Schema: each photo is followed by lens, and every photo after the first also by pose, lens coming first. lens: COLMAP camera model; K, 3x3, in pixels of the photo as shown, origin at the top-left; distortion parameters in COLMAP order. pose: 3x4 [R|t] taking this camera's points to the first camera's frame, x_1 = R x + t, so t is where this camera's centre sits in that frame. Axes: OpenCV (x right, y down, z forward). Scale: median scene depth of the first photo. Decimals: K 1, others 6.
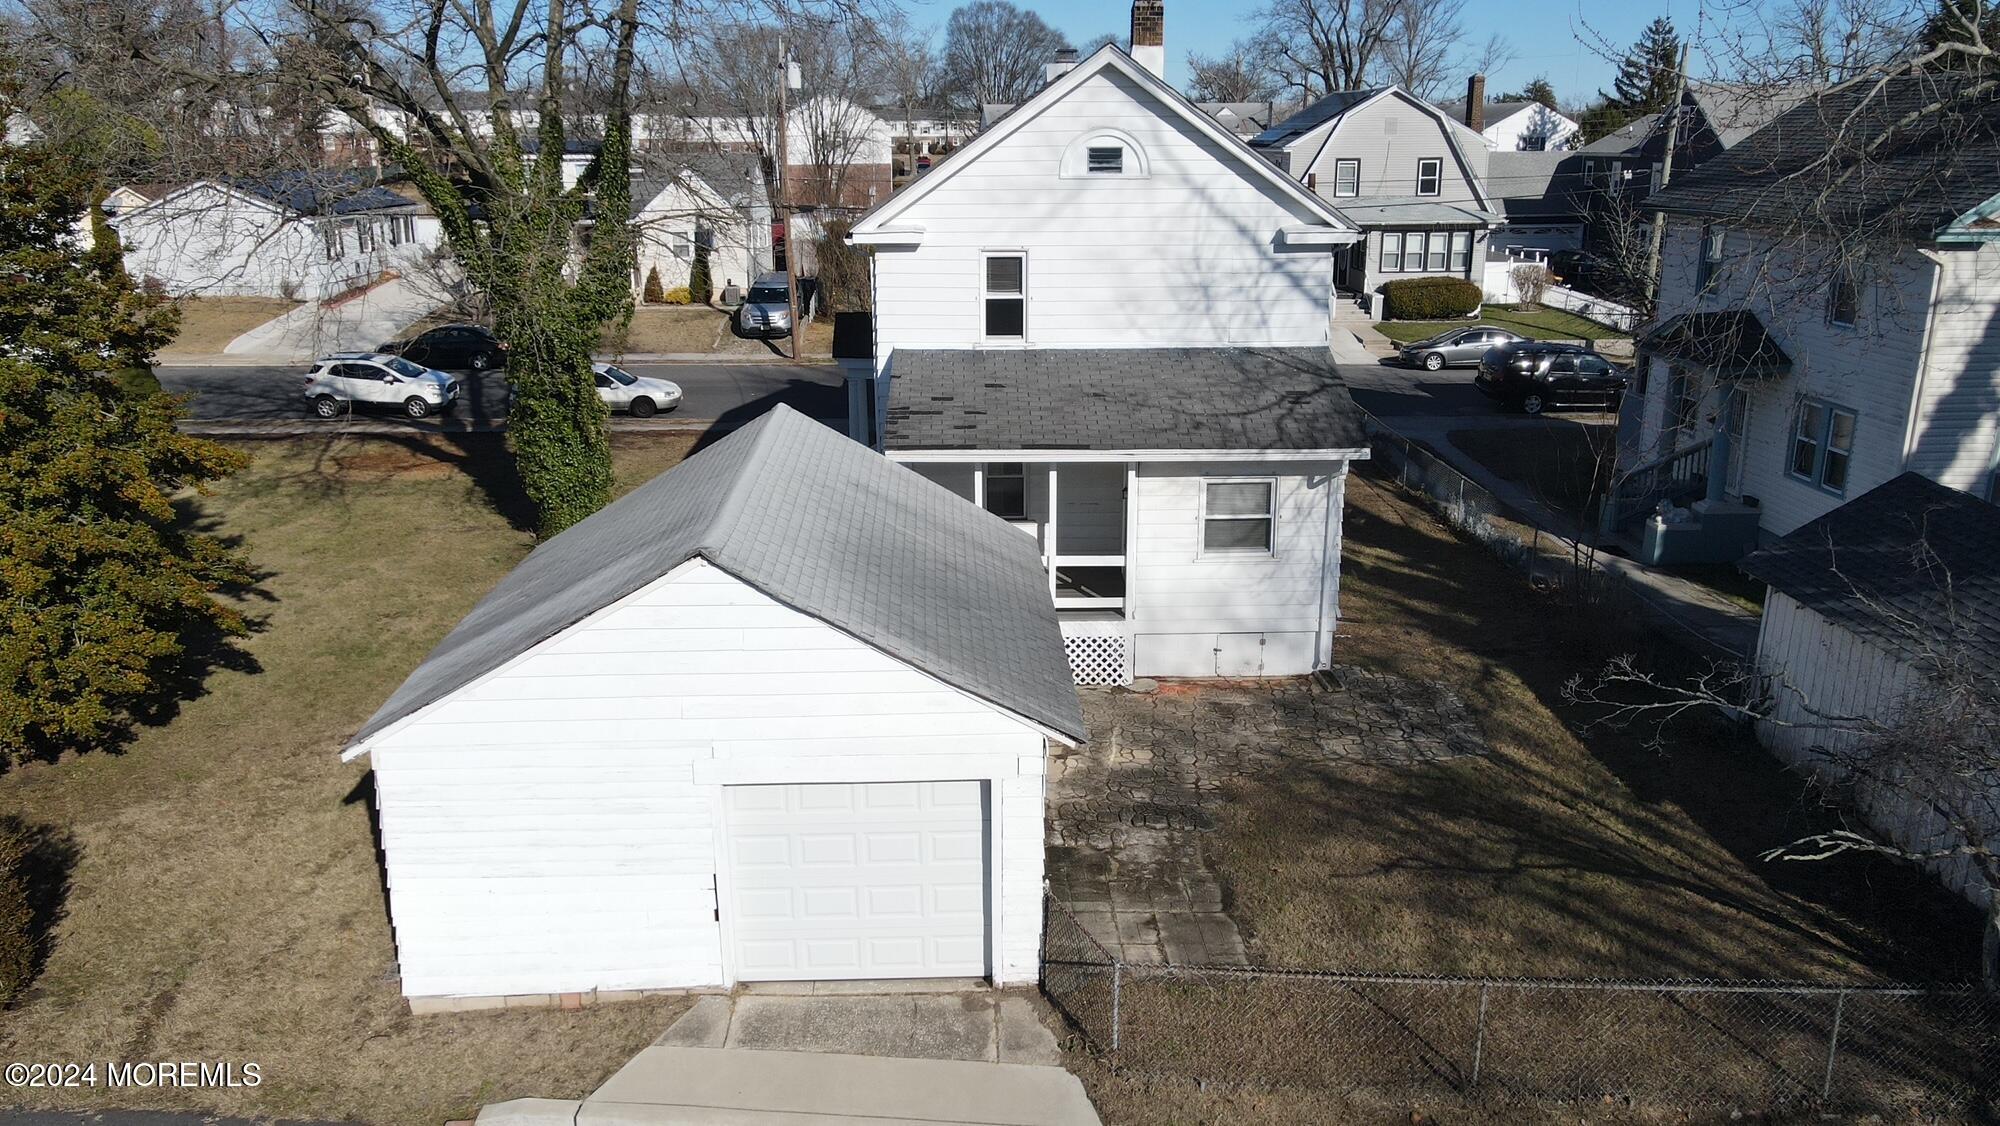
lens RADIAL K [[1470.5, 0, 997.0], [0, 1470.5, 557.4], [0, 0, 1]] dist [0.000256, 0.031737]
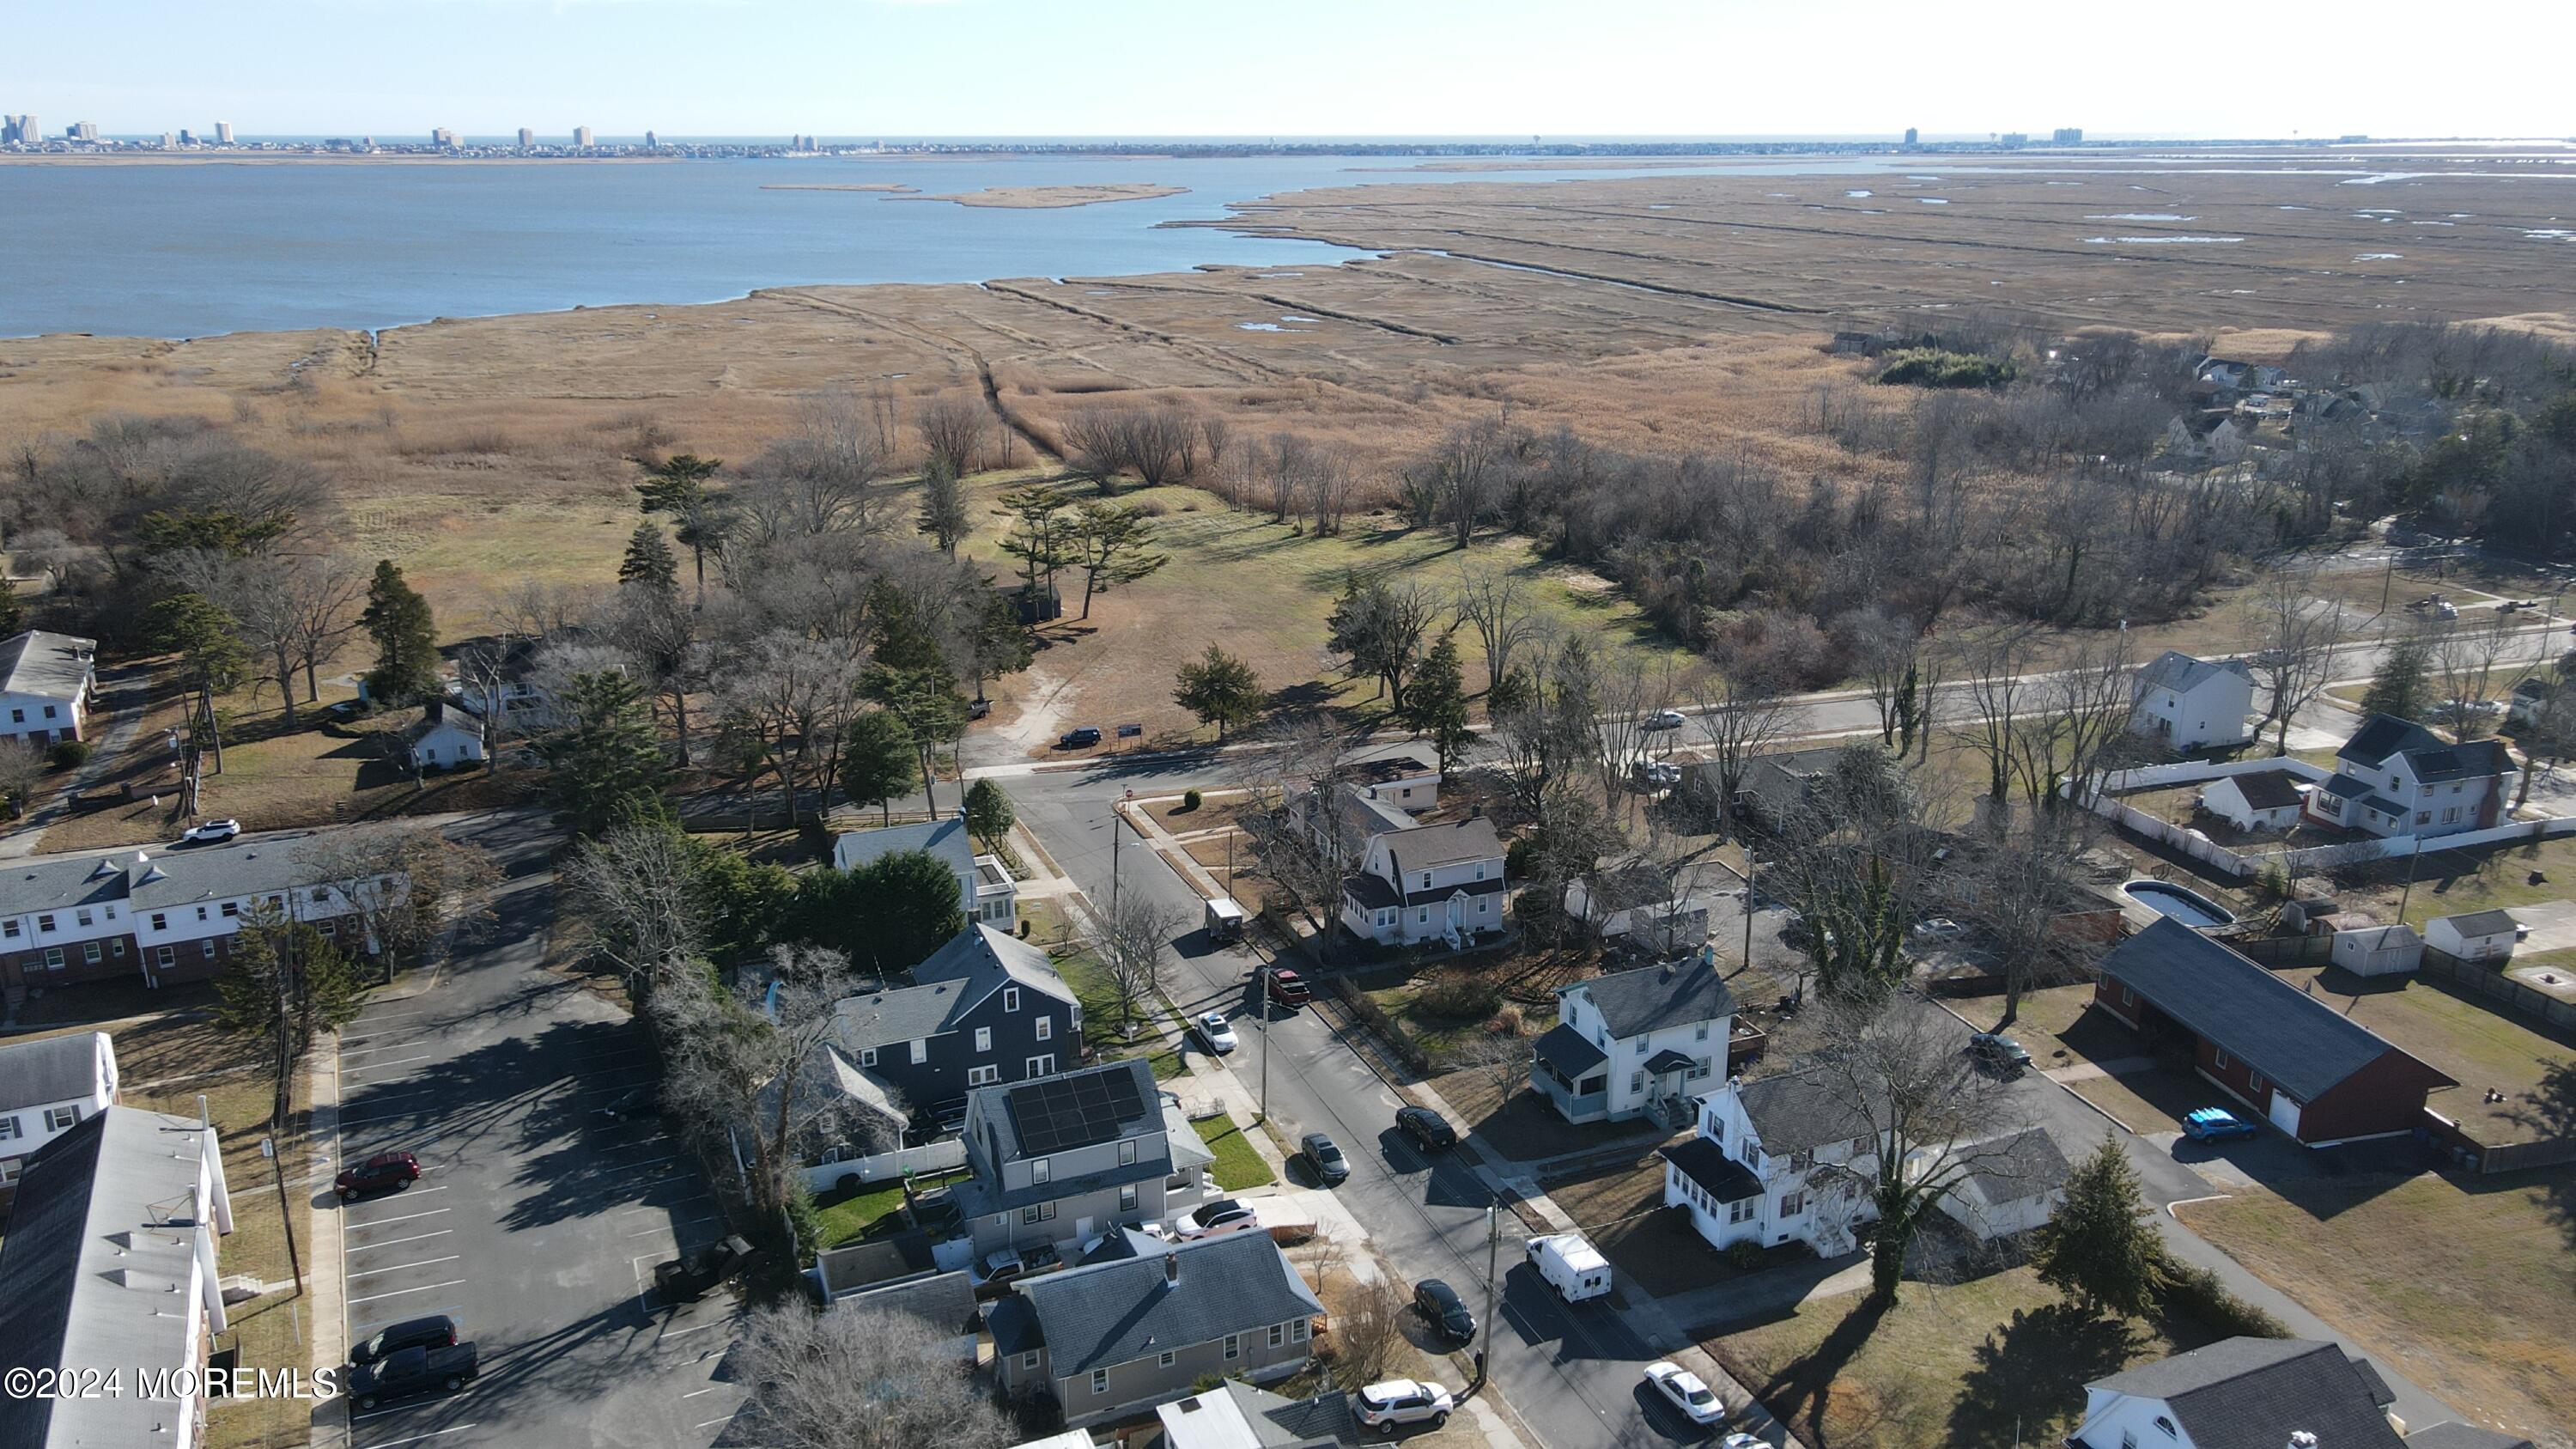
lens RADIAL K [[1894.3, 0, 1274.4], [0, 1894.3, 712.5], [0, 0, 1]] dist [0.000256, 0.031737]
pose [[-0.374203, -0.263703, 0.889063, -3.631741], [0.256164, 0.892020, 0.372398, -3.467389], [-0.891264, 0.367098, -0.266246, 3.396277]]
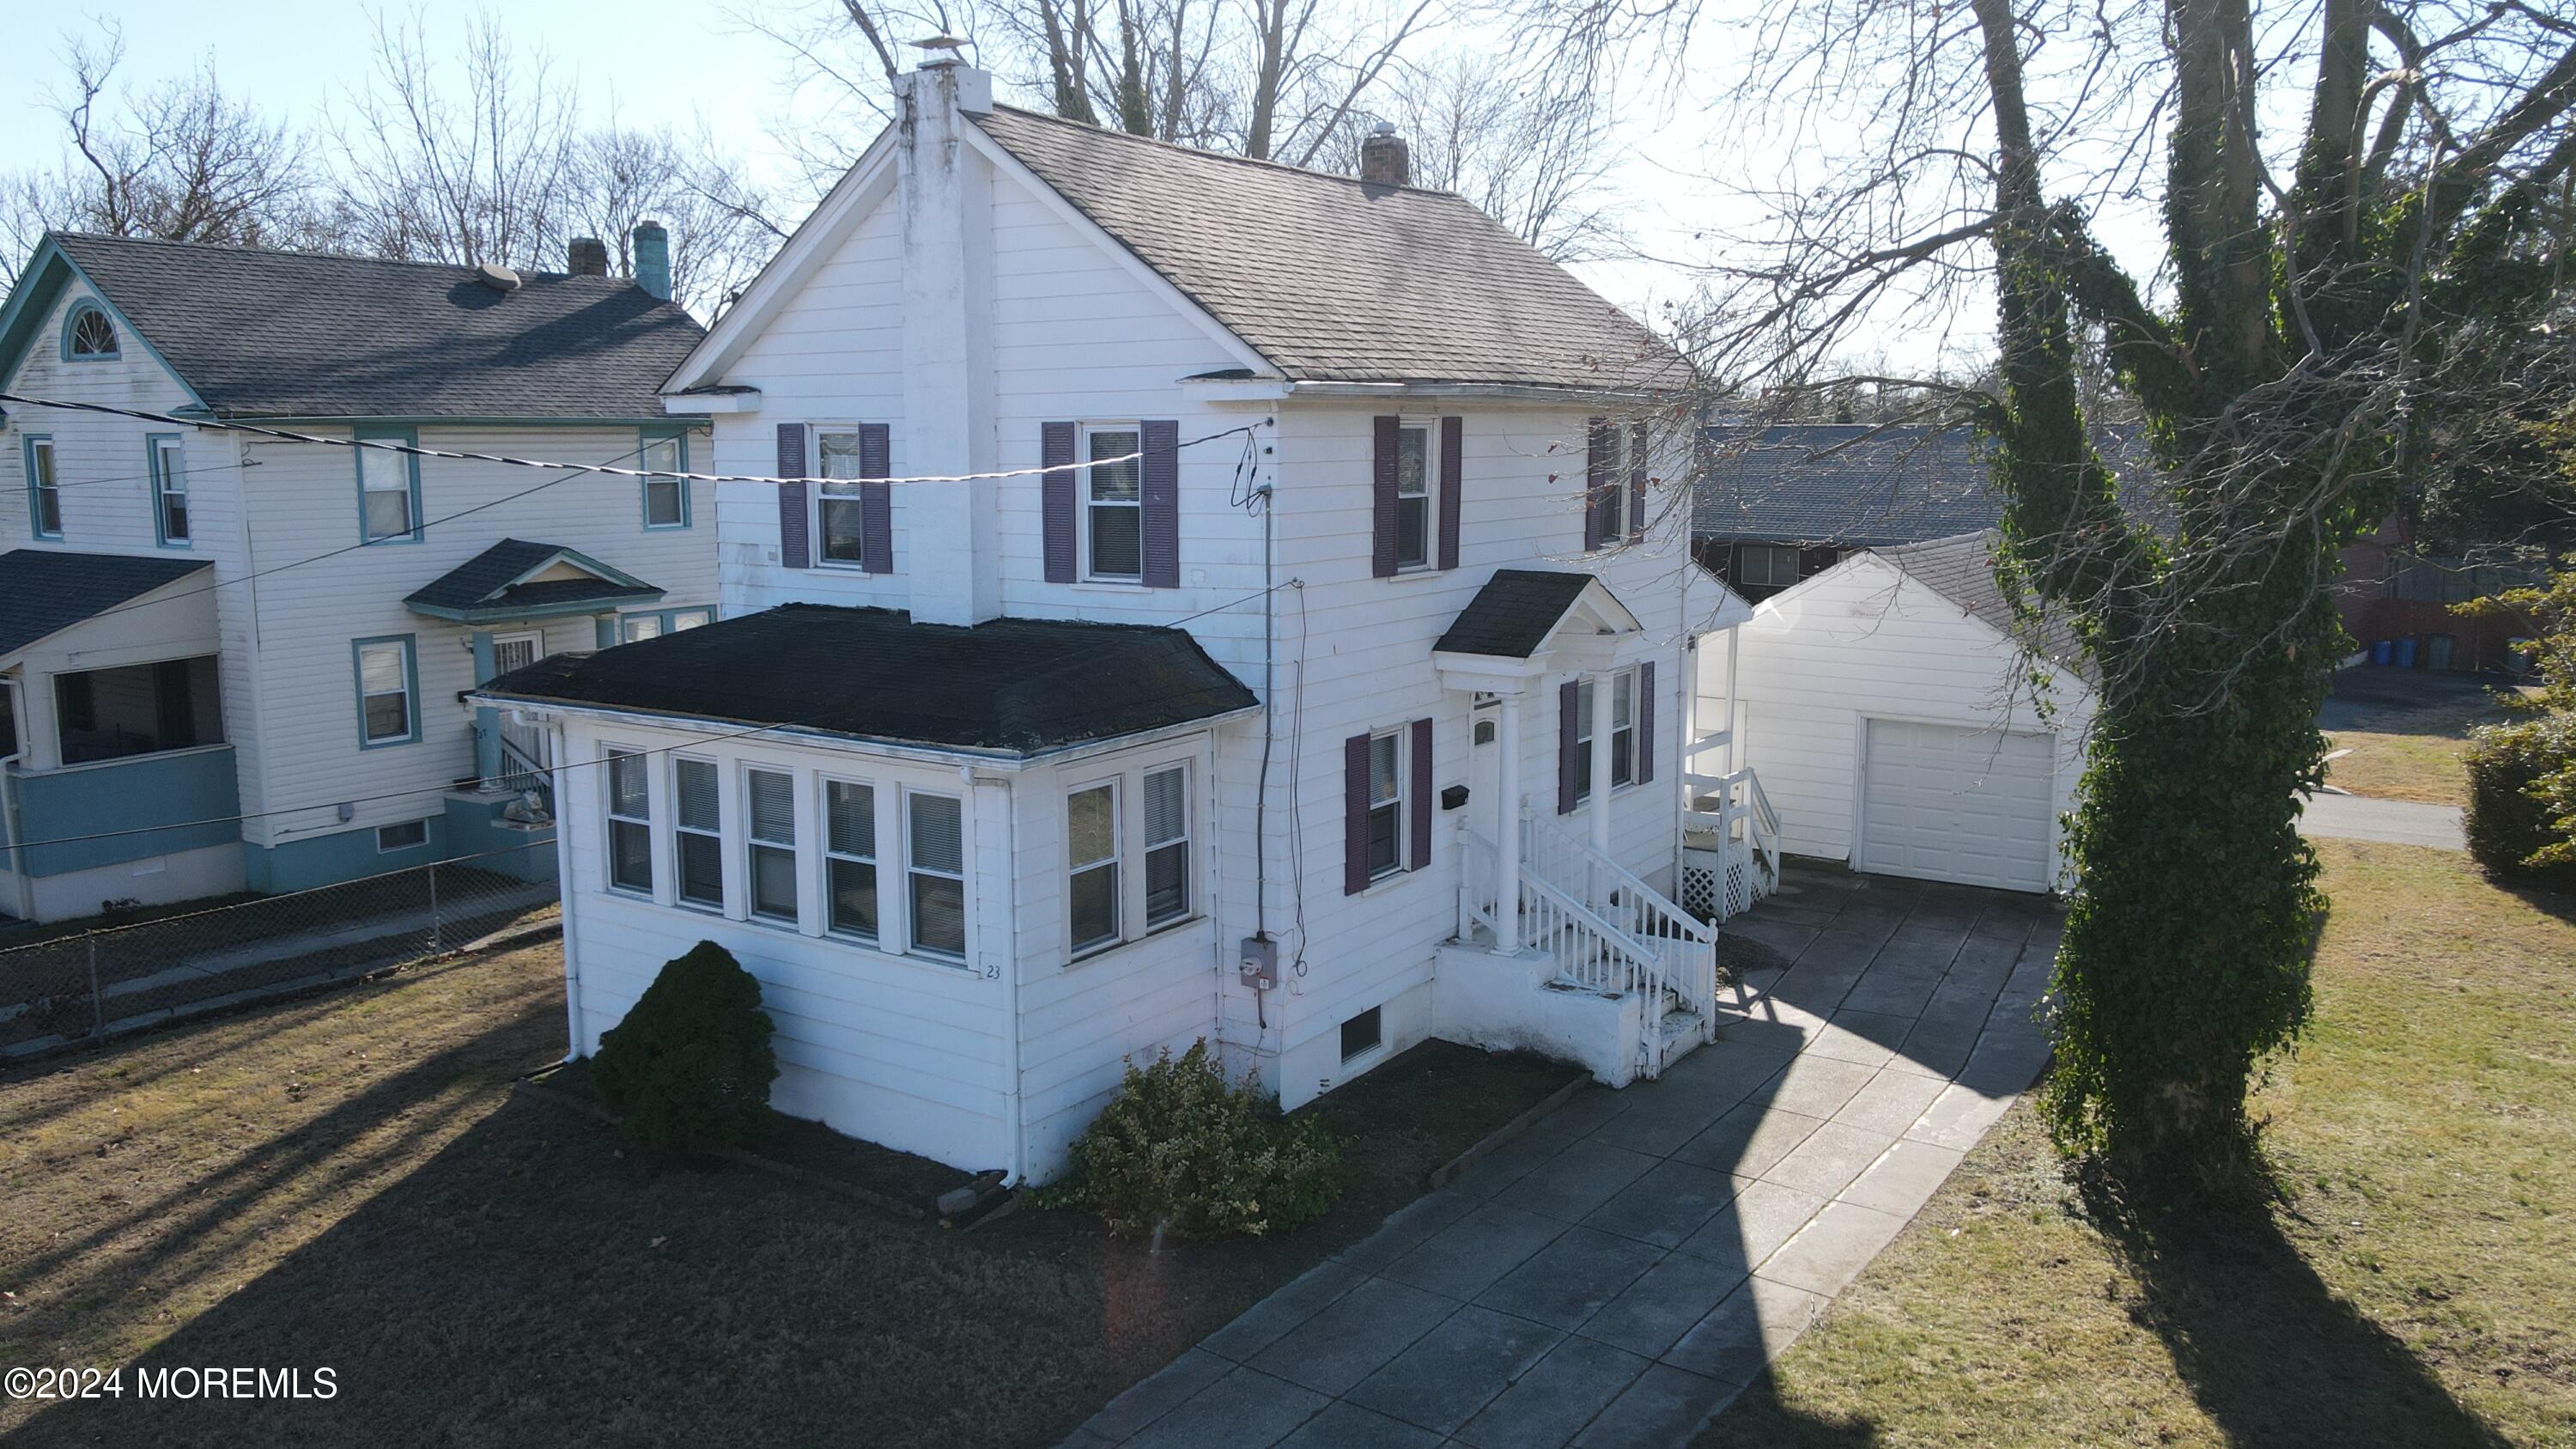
lens RADIAL K [[1894.3, 0, 1286.1], [0, 1894.3, 716.2], [0, 0, 1]] dist [0.000256, 0.031737]
pose [[-0.824172, -0.072006, 0.561744, -0.486639], [0.161929, 0.920515, 0.355571, -0.456451], [-0.542697, 0.384014, -0.747003, 1.945721]]
